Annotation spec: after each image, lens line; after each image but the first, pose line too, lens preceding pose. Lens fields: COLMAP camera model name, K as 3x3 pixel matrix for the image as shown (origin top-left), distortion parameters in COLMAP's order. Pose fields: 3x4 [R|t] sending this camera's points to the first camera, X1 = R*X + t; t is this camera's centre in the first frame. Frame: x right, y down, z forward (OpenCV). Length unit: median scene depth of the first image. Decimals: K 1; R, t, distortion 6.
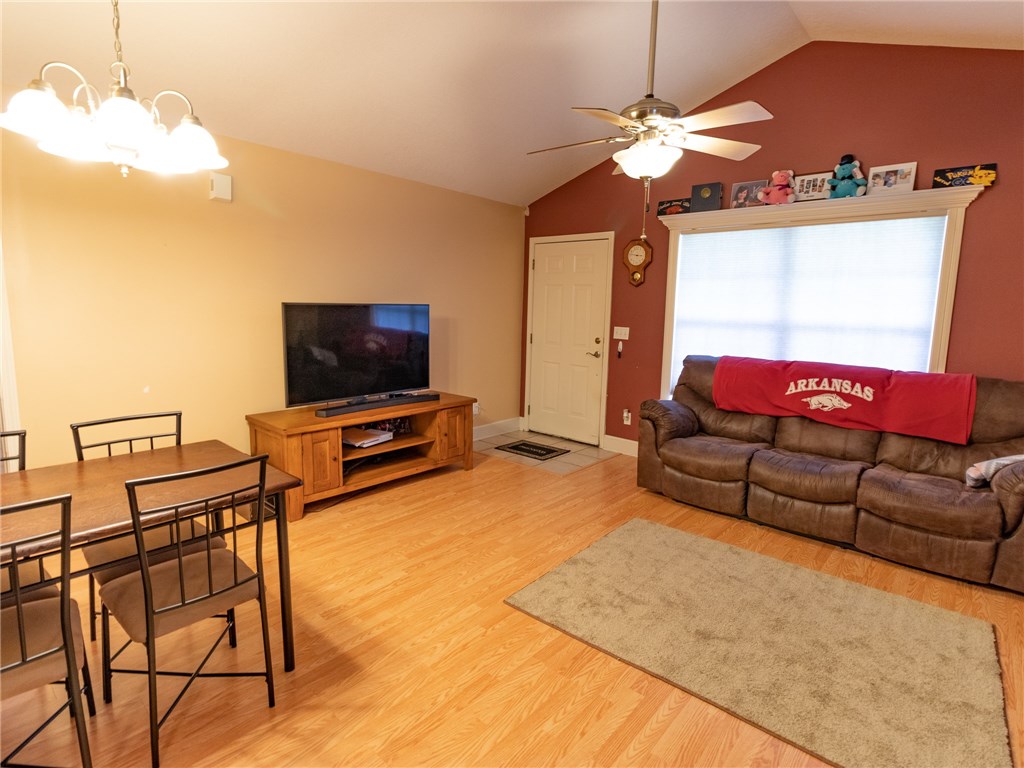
lens RADIAL K [[534.7, 0, 514.6], [0, 534.7, 380.0], [0, 0, 1]] dist [0.003746, 0.000131]
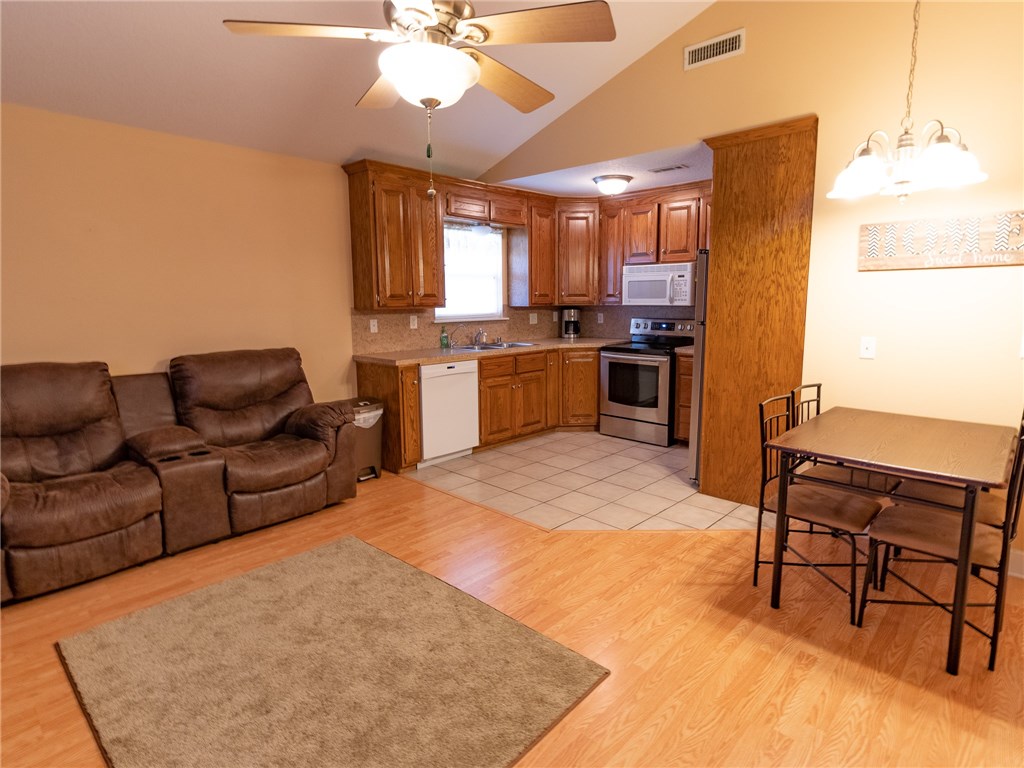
lens RADIAL K [[534.7, 0, 510.8], [0, 534.7, 380.3], [0, 0, 1]] dist [0.003746, 0.000131]
pose [[-0.998203, -0.030490, 0.051591, 0.076706], [-0.014471, 0.958060, 0.286202, -0.175750], [-0.058153, 0.284941, -0.956779, 1.289117]]
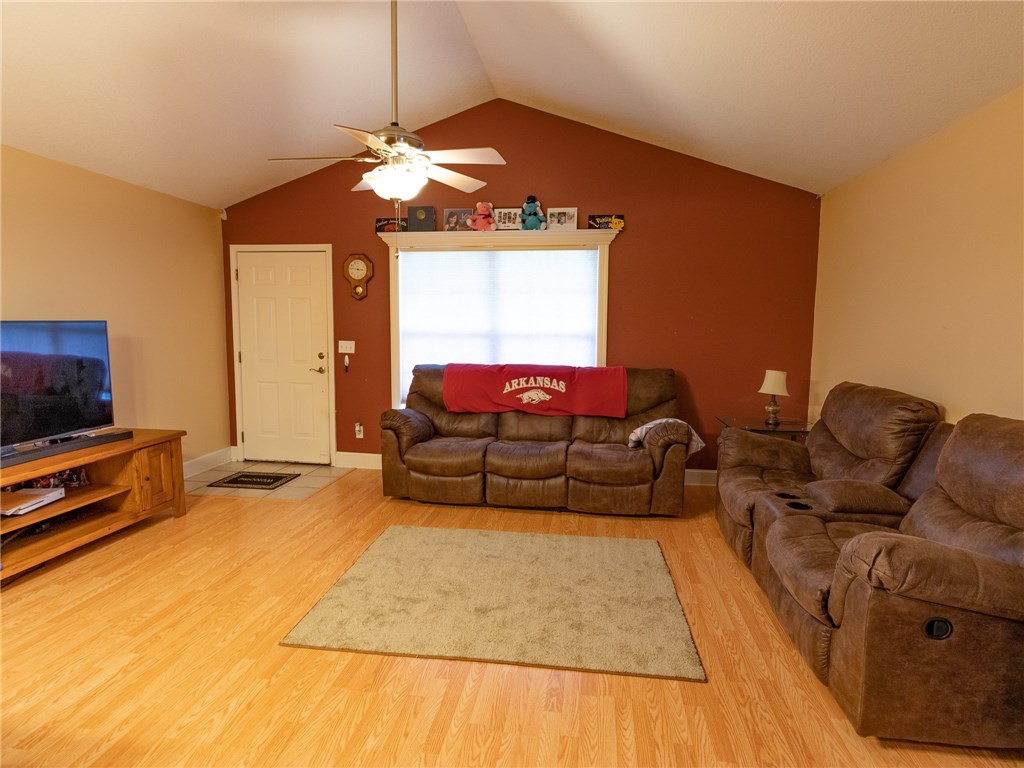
lens RADIAL K [[534.7, 0, 522.2], [0, 534.7, 381.5], [0, 0, 1]] dist [0.003746, 0.000131]
pose [[0.836886, -0.075964, 0.542081, -0.105992], [0.086843, 0.996207, 0.005530, -0.001881], [-0.540445, 0.042448, 0.840308, -0.009015]]
